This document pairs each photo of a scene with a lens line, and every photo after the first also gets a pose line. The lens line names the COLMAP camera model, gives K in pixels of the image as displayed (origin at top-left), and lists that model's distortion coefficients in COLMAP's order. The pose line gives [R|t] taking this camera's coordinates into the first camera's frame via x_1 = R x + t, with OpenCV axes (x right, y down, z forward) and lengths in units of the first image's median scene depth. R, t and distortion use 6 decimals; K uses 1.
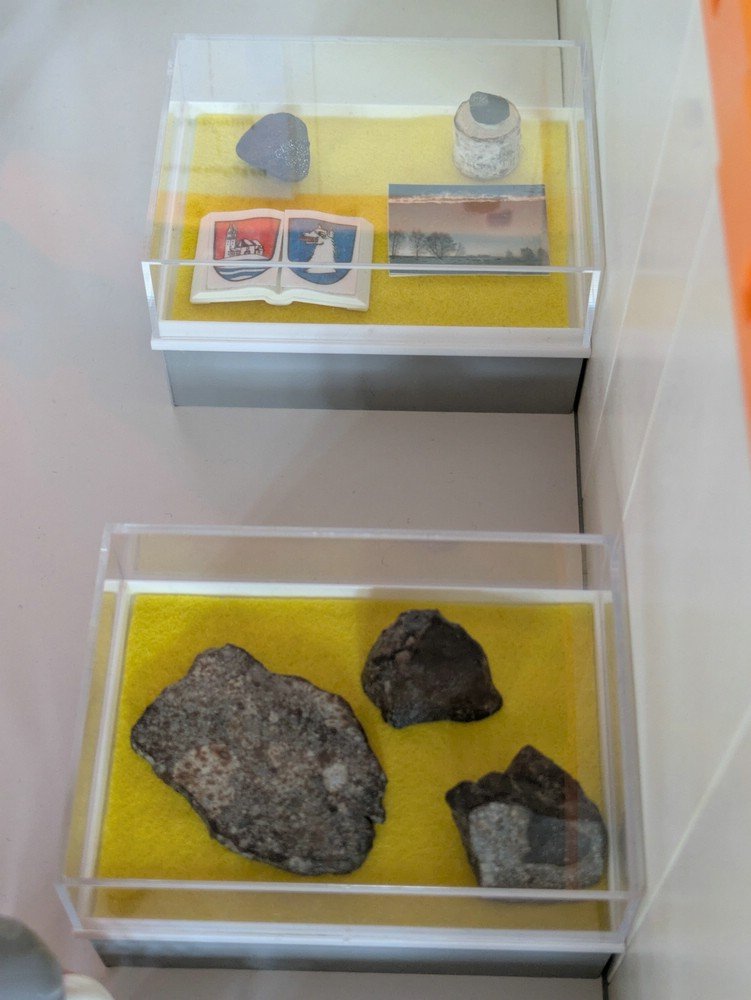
lens RADIAL K [[1526.1, 0, 375.5], [0, 1526.1, 500.0], [0, 0, 1]] dist [0.171779, -1.077291]
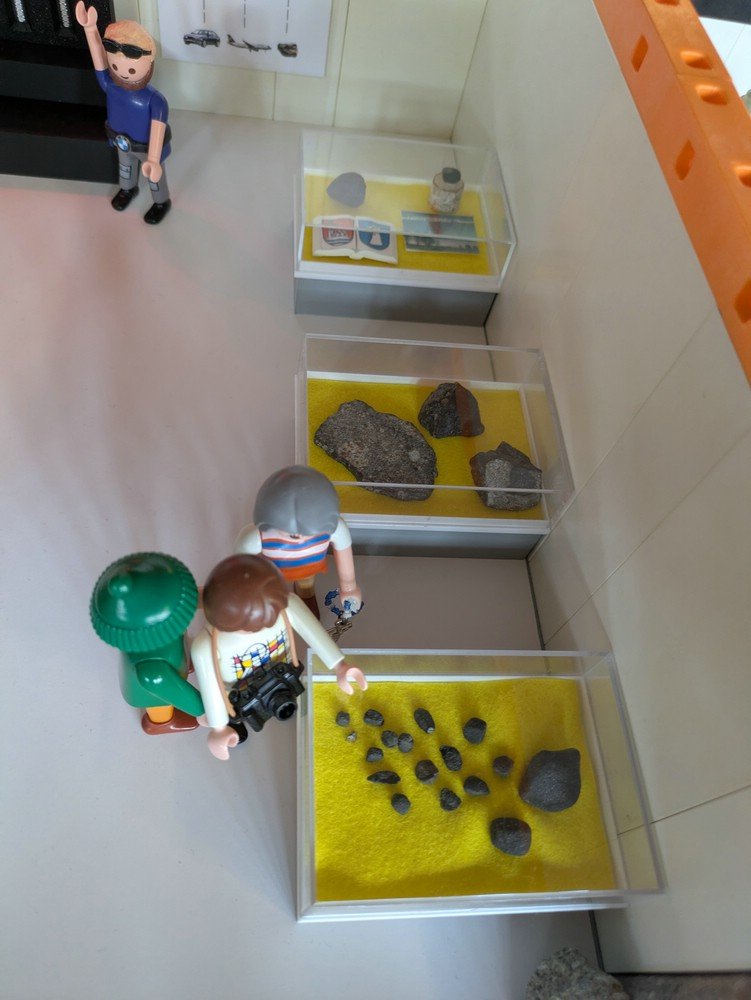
lens RADIAL K [[763.0, 0, 375.5], [0, 763.0, 500.0], [0, 0, 1]] dist [0.041782, -0.089819]
pose [[0.984482, 0.009612, 0.175225, -0.253523], [-0.008847, 0.999948, -0.005148, 0.239342], [-0.175265, 0.003518, 0.984515, -0.021771]]
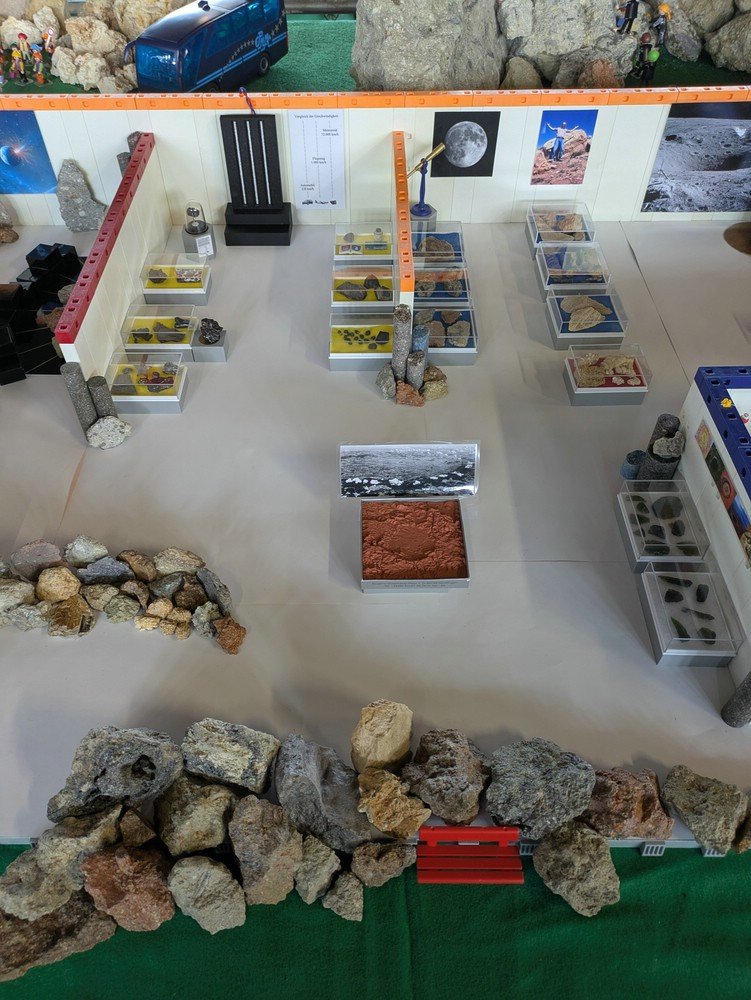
lens RADIAL K [[763.0, 0, 375.5], [0, 763.0, 500.0], [0, 0, 1]] dist [0.041782, -0.089819]
pose [[0.999460, -0.022461, 0.023967, -0.069501], [0.026202, 0.985207, -0.169351, 1.979174], [-0.019809, 0.169887, 0.985264, -2.891300]]
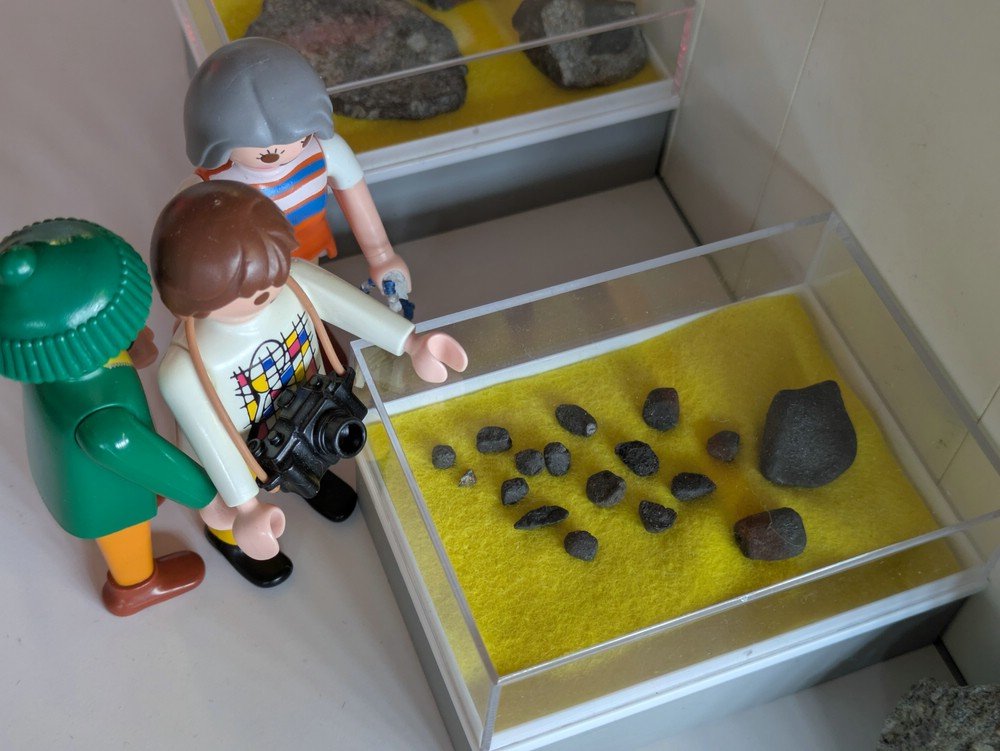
lens RADIAL K [[1526.1, 0, 500.0], [0, 1526.1, 375.5], [0, 0, 1]] dist [0.171779, -1.077291]
pose [[0.917825, -0.286514, 0.274786, -0.358482], [0.300305, 0.953805, -0.008548, 0.442505], [-0.259643, 0.090366, 0.961467, -0.140584]]
